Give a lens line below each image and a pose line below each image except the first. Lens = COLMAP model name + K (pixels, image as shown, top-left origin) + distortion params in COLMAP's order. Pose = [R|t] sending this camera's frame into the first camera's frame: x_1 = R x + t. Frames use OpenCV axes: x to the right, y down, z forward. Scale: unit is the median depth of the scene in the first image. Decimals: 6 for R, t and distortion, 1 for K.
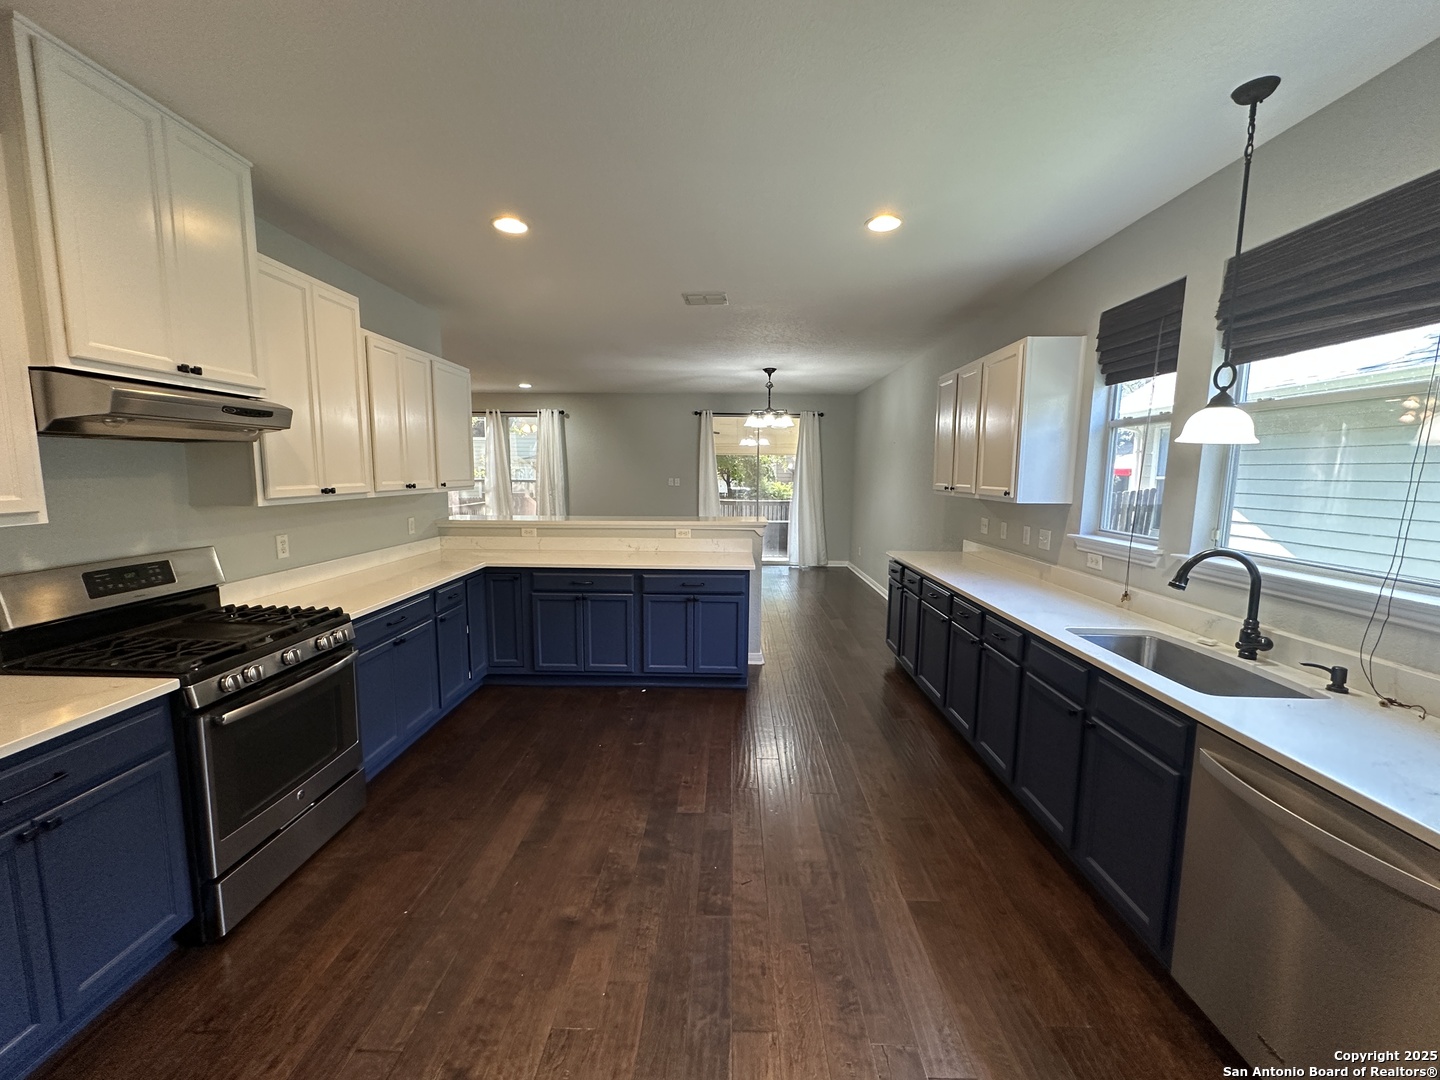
lens RADIAL K [[573.0, 0, 719.8], [0, 573.0, 537.1], [0, 0, 1]] dist [-0.003032, 0.000747]
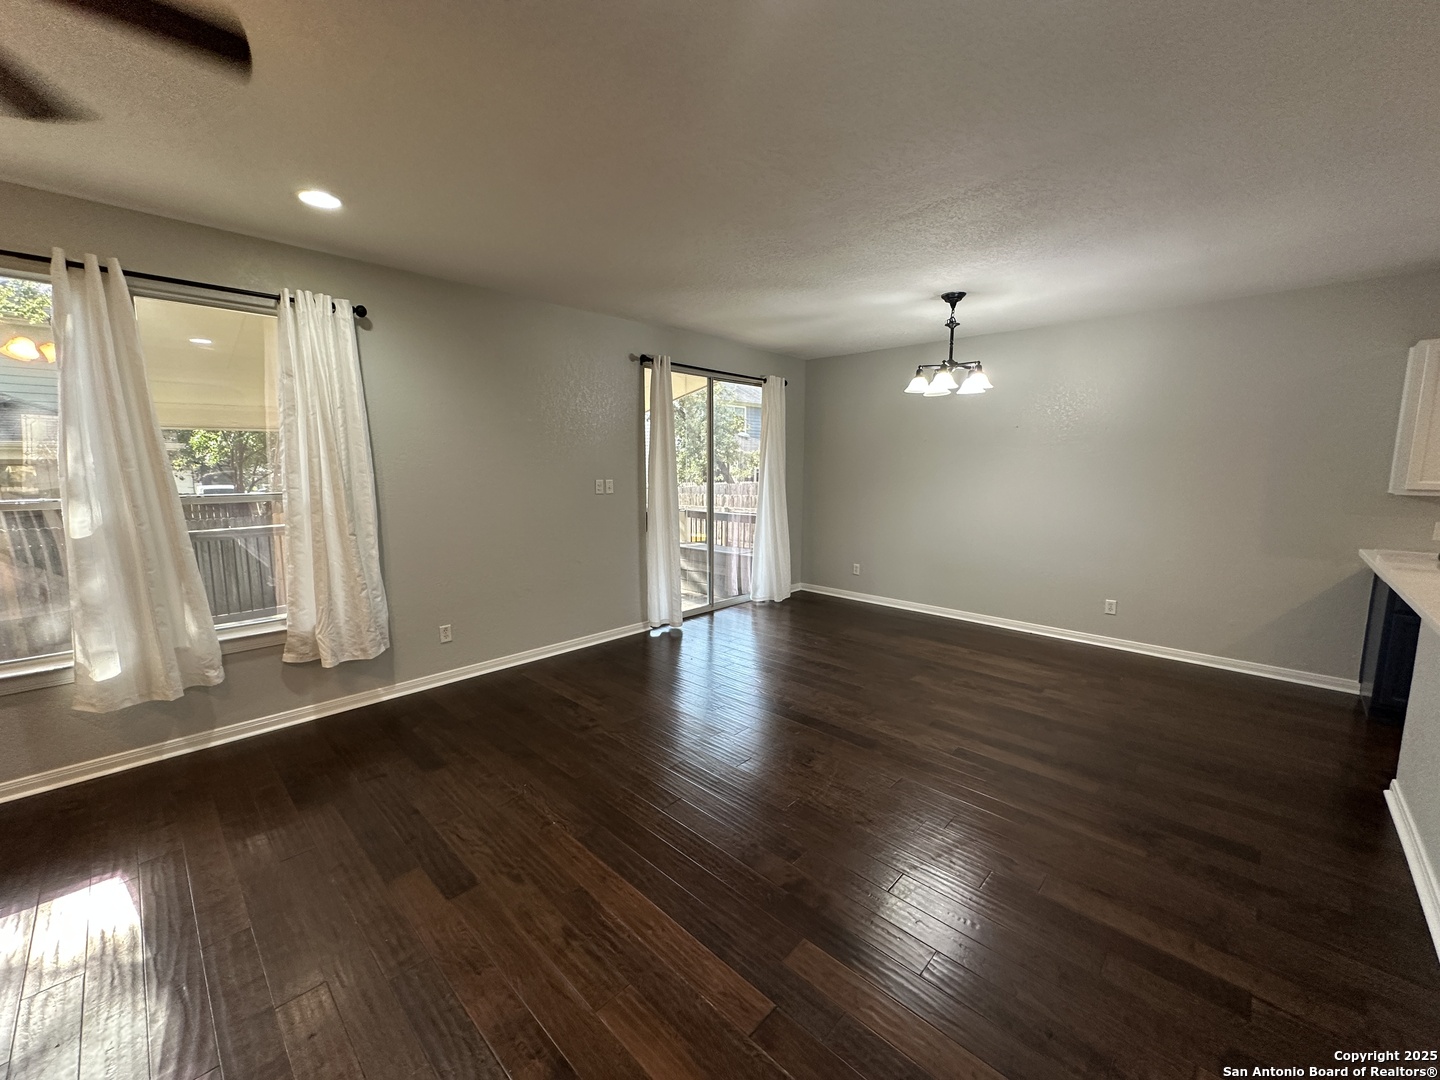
lens RADIAL K [[573.0, 0, 720.6], [0, 573.0, 539.1], [0, 0, 1]] dist [-0.003032, 0.000747]
pose [[0.674739, -0.103825, 0.730717, -1.271801], [0.087905, 0.994314, 0.060107, -0.225756], [-0.732803, 0.023677, 0.680029, 1.815704]]
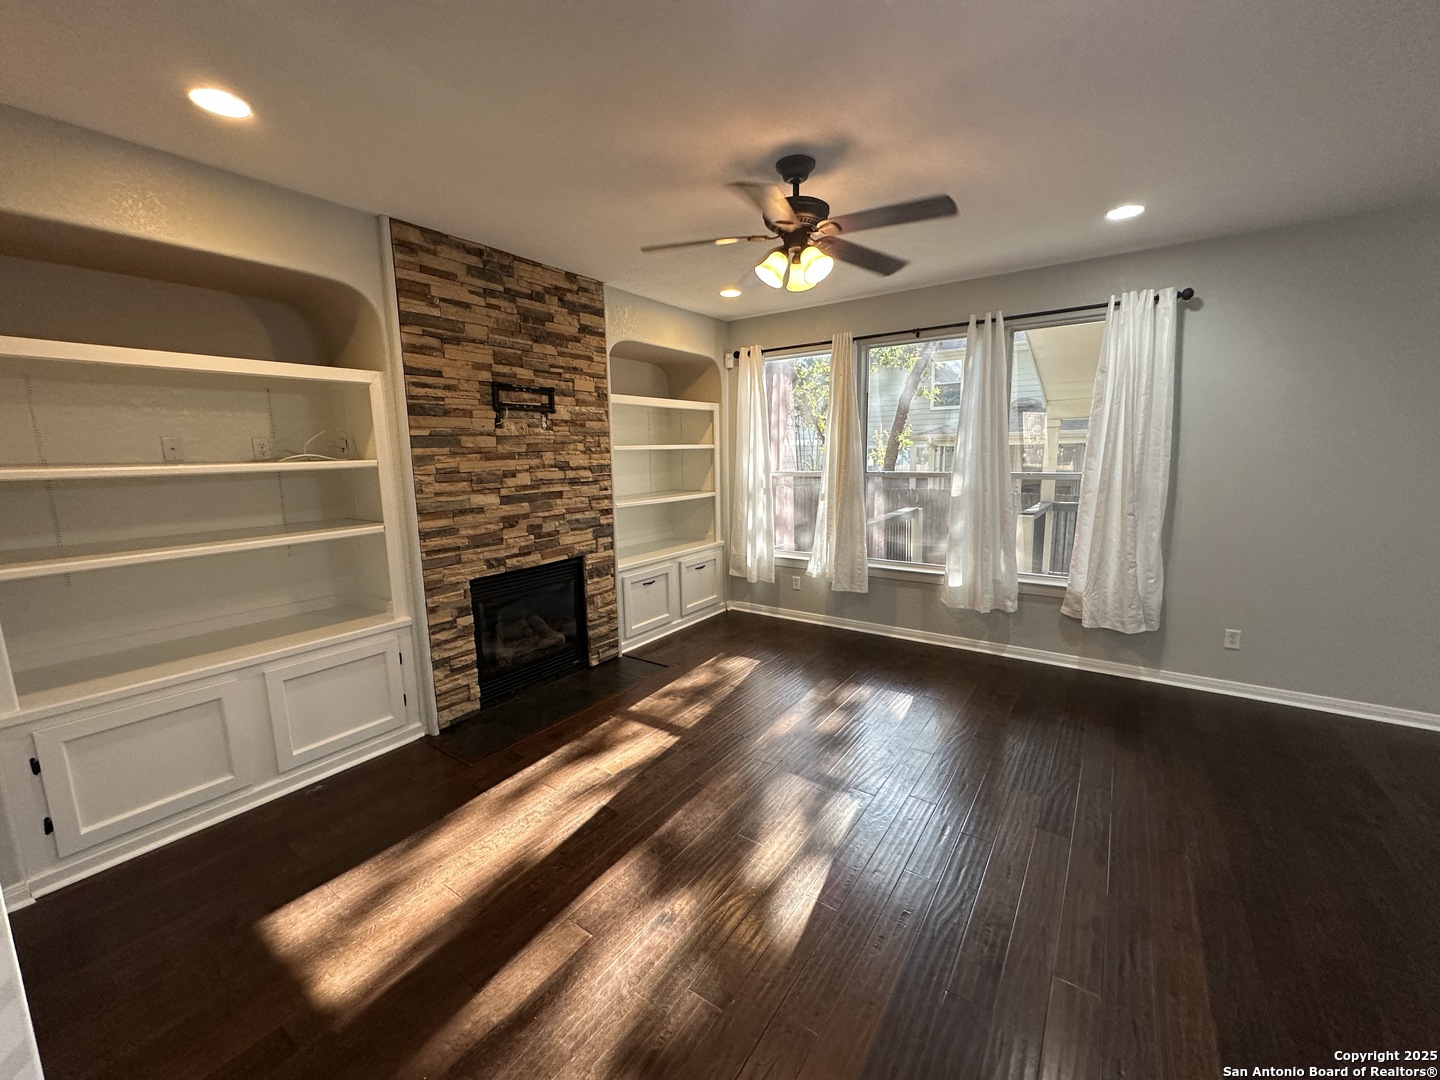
lens RADIAL K [[573.0, 0, 718.0], [0, 573.0, 537.7], [0, 0, 1]] dist [-0.003032, 0.000747]
pose [[0.830087, 0.063459, -0.554012, -0.981597], [-0.041799, 0.997789, 0.051664, -0.207415], [0.556066, -0.019729, 0.830904, 1.625654]]
